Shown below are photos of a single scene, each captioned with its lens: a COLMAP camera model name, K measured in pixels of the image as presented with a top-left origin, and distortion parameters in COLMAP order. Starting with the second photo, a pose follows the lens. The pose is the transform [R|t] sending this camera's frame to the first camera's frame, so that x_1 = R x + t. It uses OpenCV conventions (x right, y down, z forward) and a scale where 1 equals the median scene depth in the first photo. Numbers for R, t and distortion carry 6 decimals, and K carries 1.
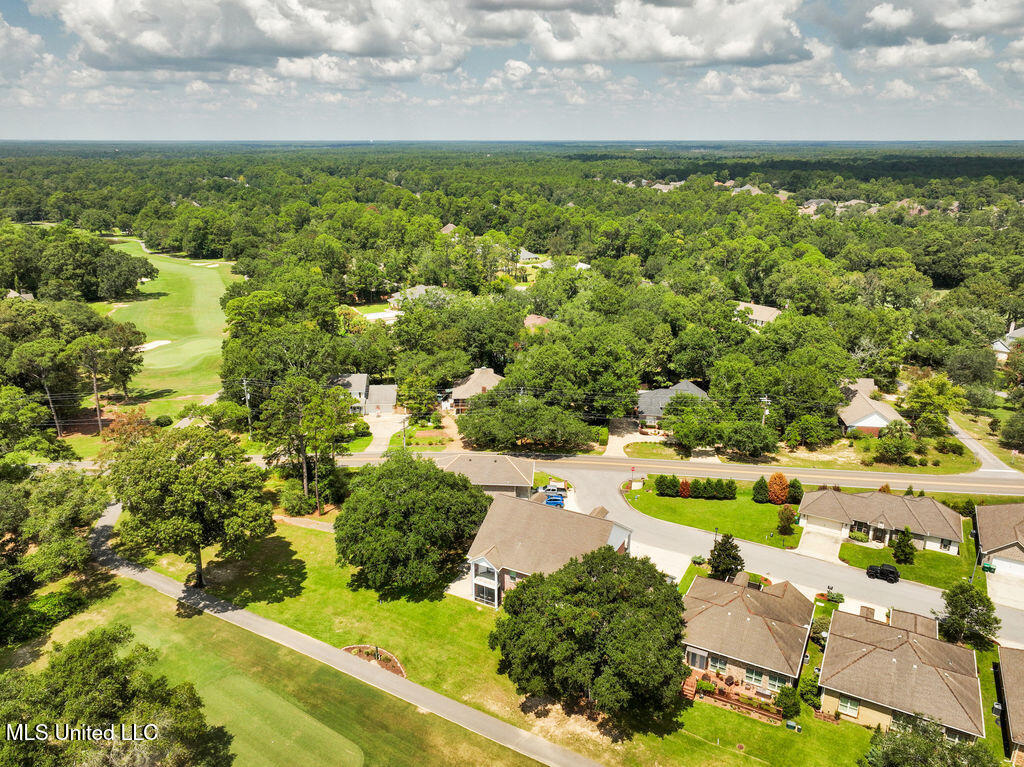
lens RADIAL K [[745.9, 0, 510.4], [0, 745.9, 388.5], [0, 0, 1]] dist [0.001506, 0.015166]
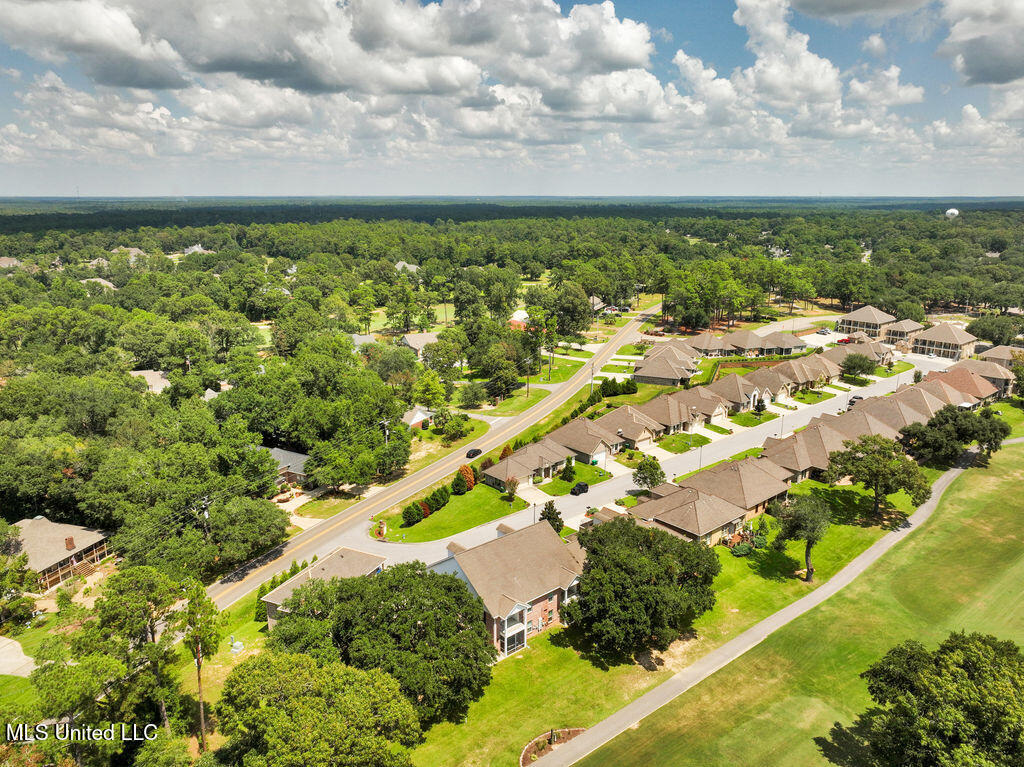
lens RADIAL K [[745.9, 0, 510.3], [0, 745.9, 379.0], [0, 0, 1]] dist [0.001506, 0.015166]
pose [[0.357678, -0.239329, 0.902656, -0.765128], [0.299055, 0.945052, 0.132070, -0.179173], [-0.884665, 0.222705, 0.409597, 0.440937]]
